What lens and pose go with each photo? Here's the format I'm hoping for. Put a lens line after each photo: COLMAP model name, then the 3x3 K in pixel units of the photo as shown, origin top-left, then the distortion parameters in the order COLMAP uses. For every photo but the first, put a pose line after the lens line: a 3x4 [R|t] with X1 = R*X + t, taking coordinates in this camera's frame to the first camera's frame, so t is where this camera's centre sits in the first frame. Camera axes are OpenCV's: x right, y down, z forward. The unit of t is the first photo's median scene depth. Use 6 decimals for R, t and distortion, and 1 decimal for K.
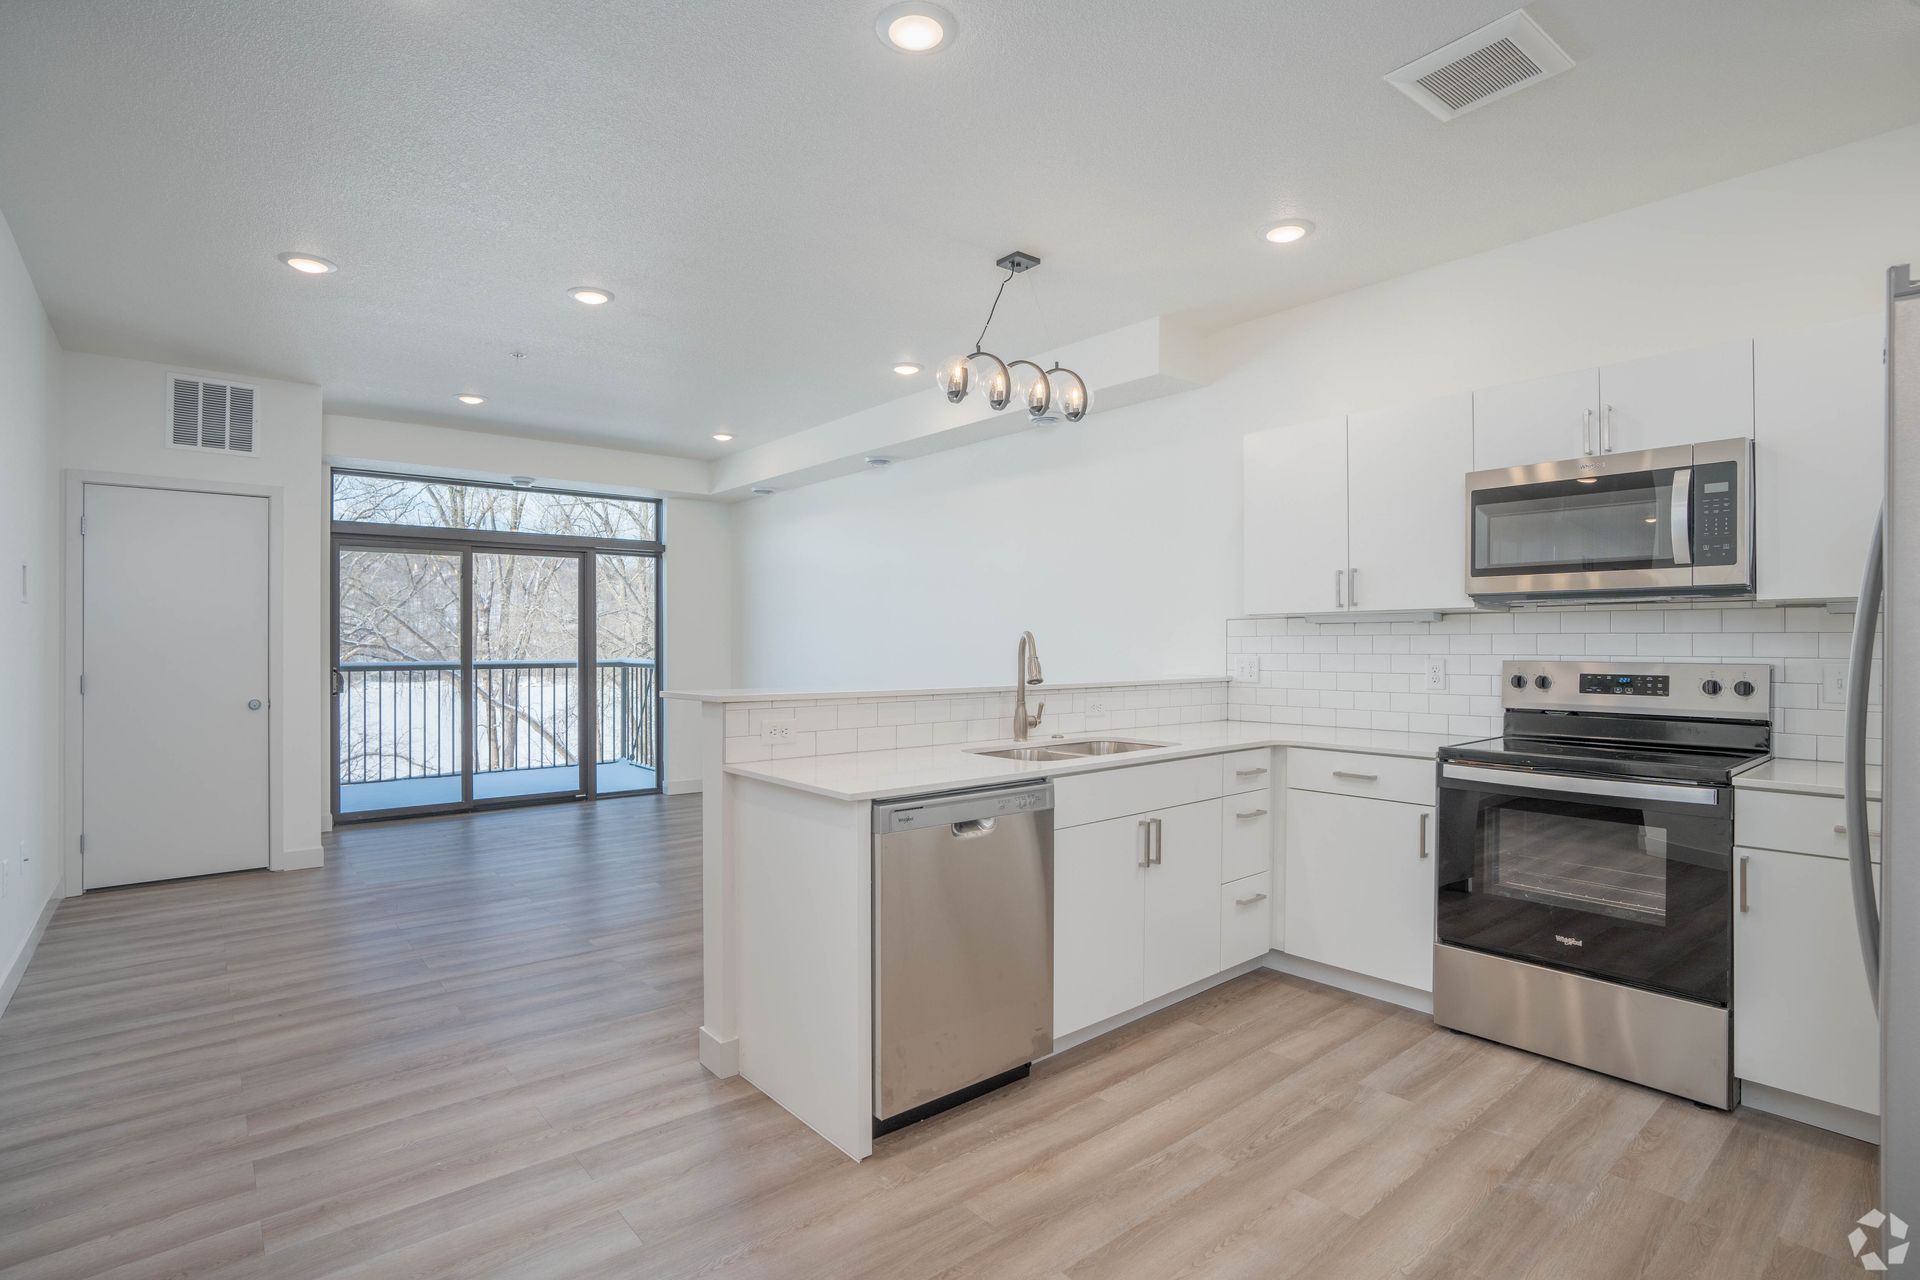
lens RADIAL K [[937.8, 0, 960.0], [0, 937.8, 640.0], [0, 0, 1]] dist [-0.022592, -0.000297]
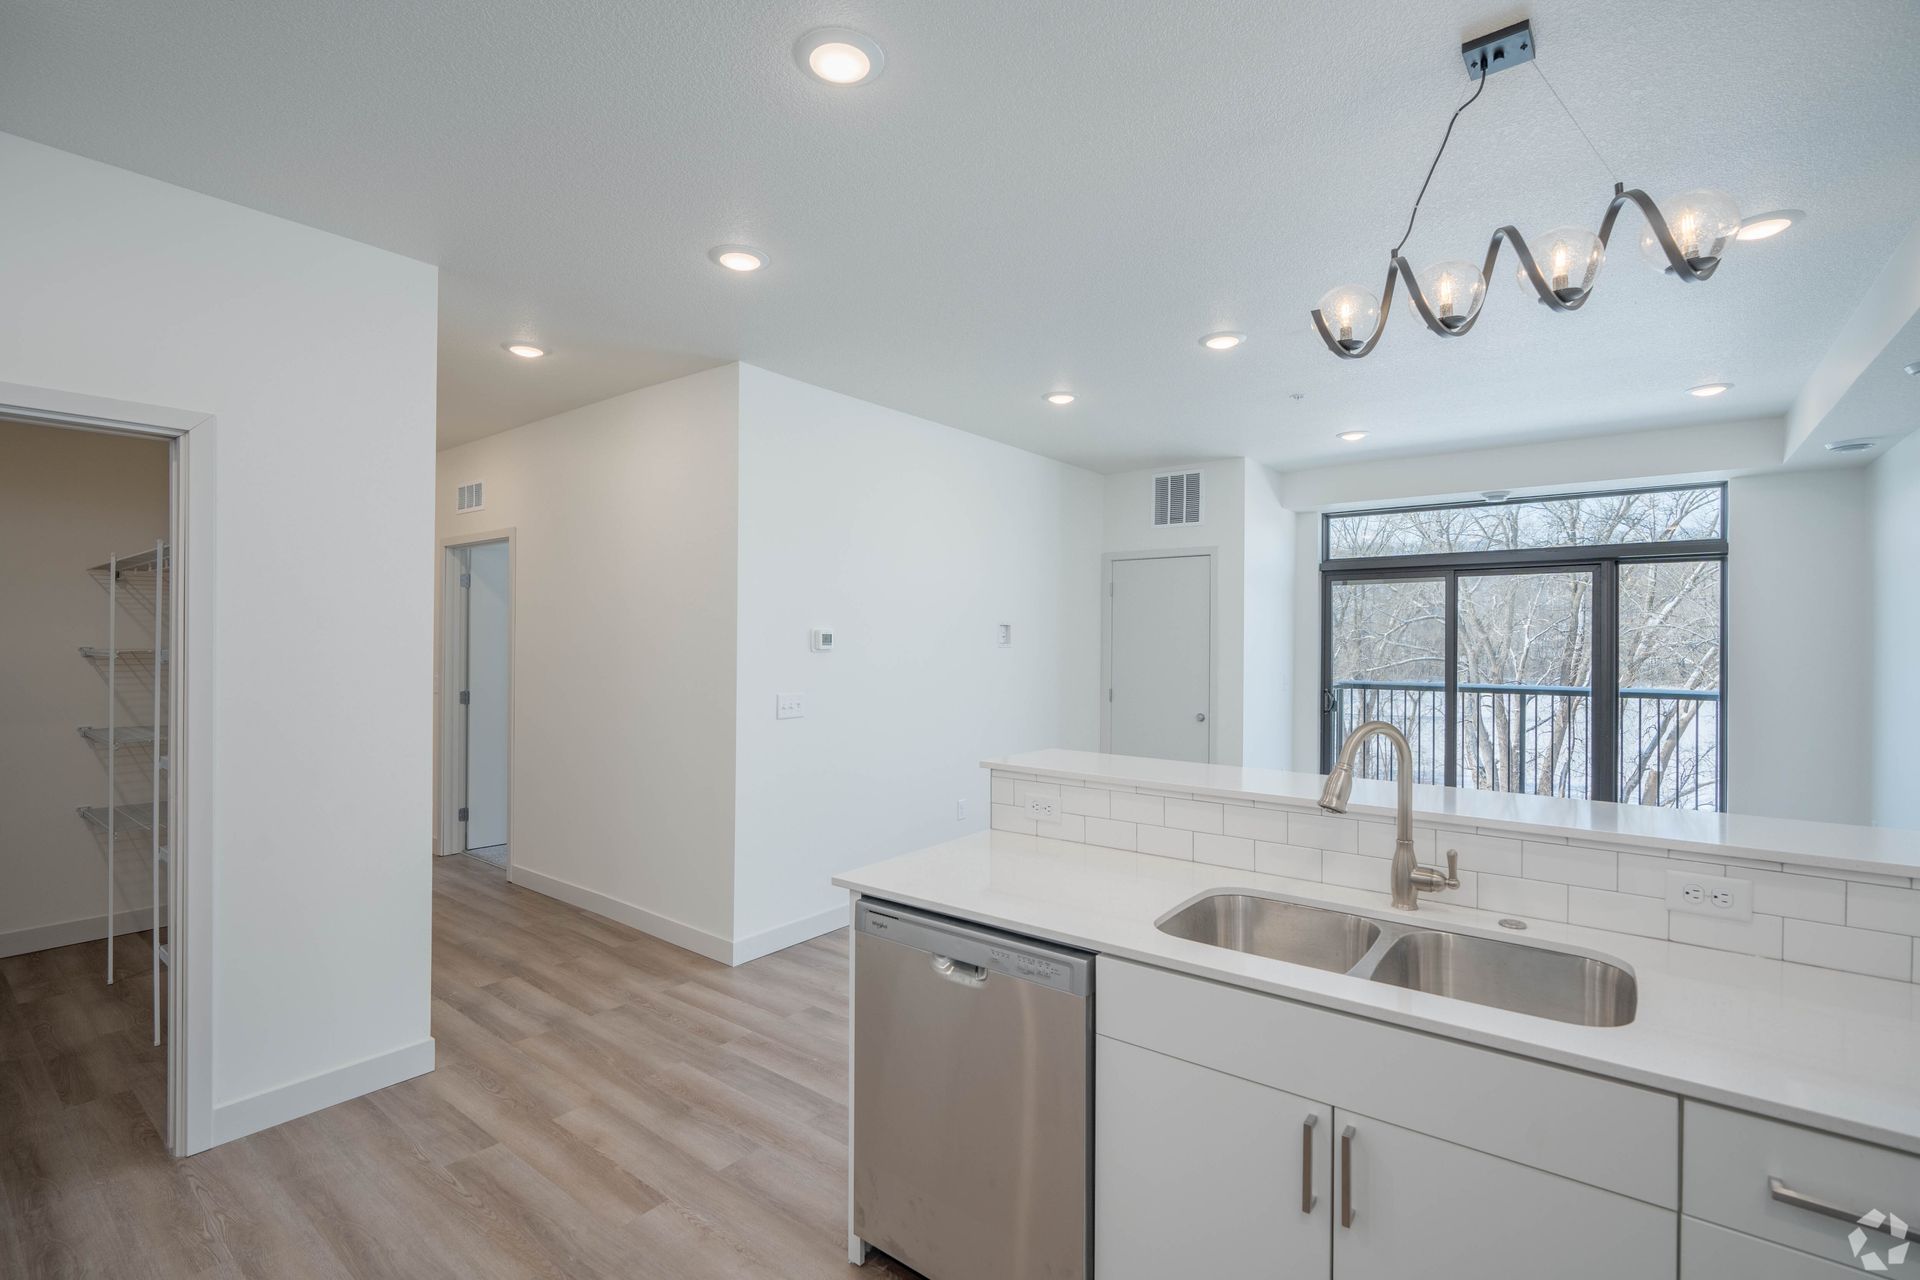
lens RADIAL K [[849.1, 0, 960.0], [0, 849.1, 640.0], [0, 0, 1]] dist [0.000576, 0.000189]
pose [[0.237756, 0.004814, -0.971313, 0.240435], [-0.001042, 0.999988, 0.004701, -0.029397], [0.971324, -0.000106, 0.237758, 0.276864]]
